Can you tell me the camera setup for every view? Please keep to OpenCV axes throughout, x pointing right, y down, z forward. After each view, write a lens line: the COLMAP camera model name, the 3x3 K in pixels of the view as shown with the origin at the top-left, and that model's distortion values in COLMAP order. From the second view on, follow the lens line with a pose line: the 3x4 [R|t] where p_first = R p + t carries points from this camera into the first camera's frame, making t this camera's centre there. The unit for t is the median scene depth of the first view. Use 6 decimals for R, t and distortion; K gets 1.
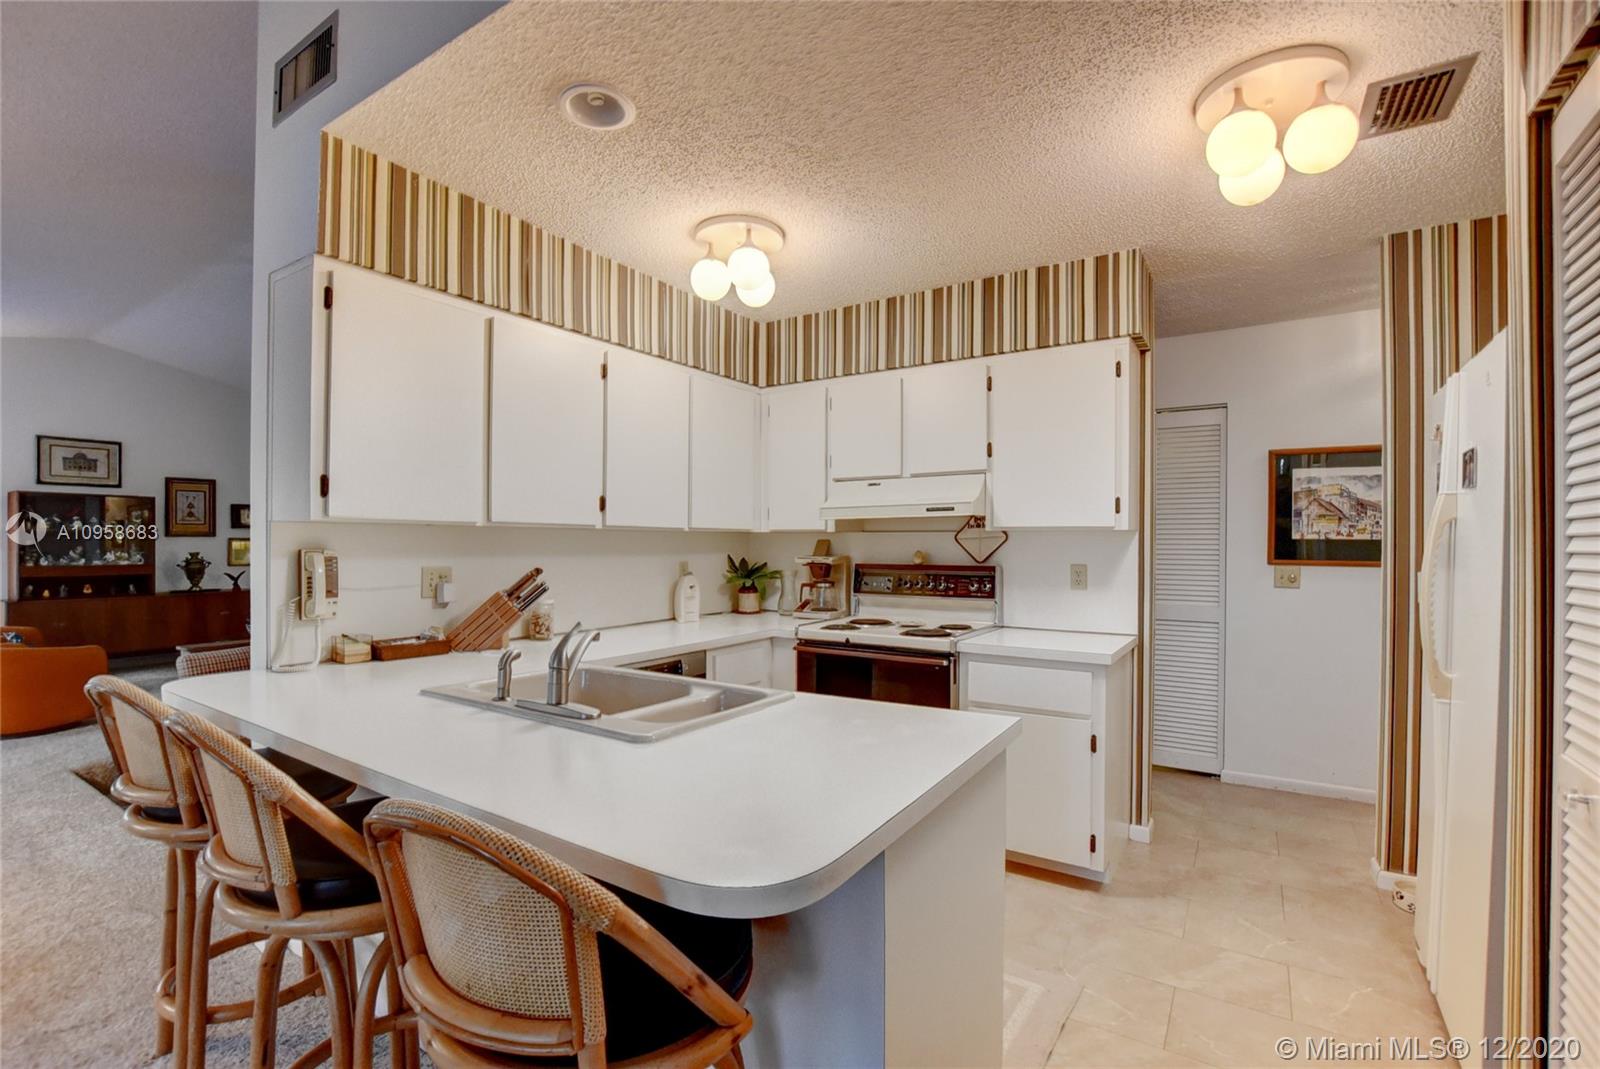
lens RADIAL K [[708.8, 0, 796.0], [0, 708.8, 544.8], [0, 0, 1]] dist [-0.030648, 0.004897]
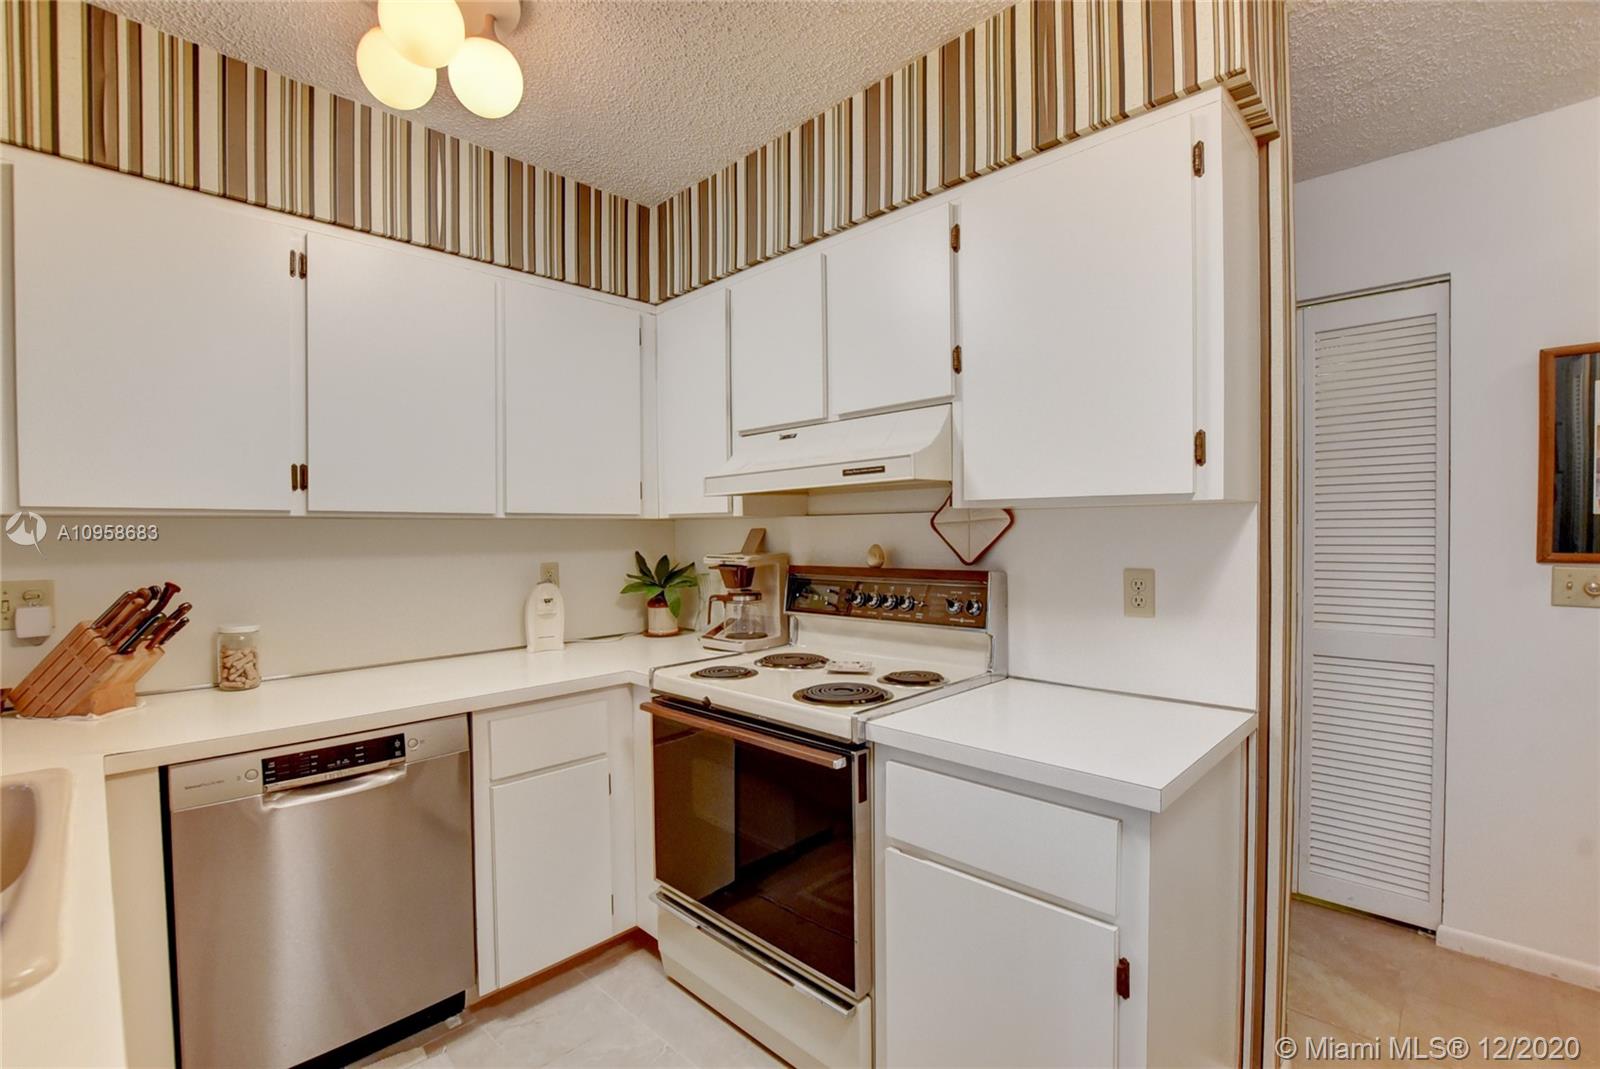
lens RADIAL K [[708.8, 0, 796.0], [0, 708.8, 544.8], [0, 0, 1]] dist [-0.030648, 0.004897]
pose [[0.981716, -0.009356, -0.190121, 0.237591], [0.012221, 0.999829, 0.013901, -0.000849], [0.189958, -0.015970, 0.981662, 0.412350]]
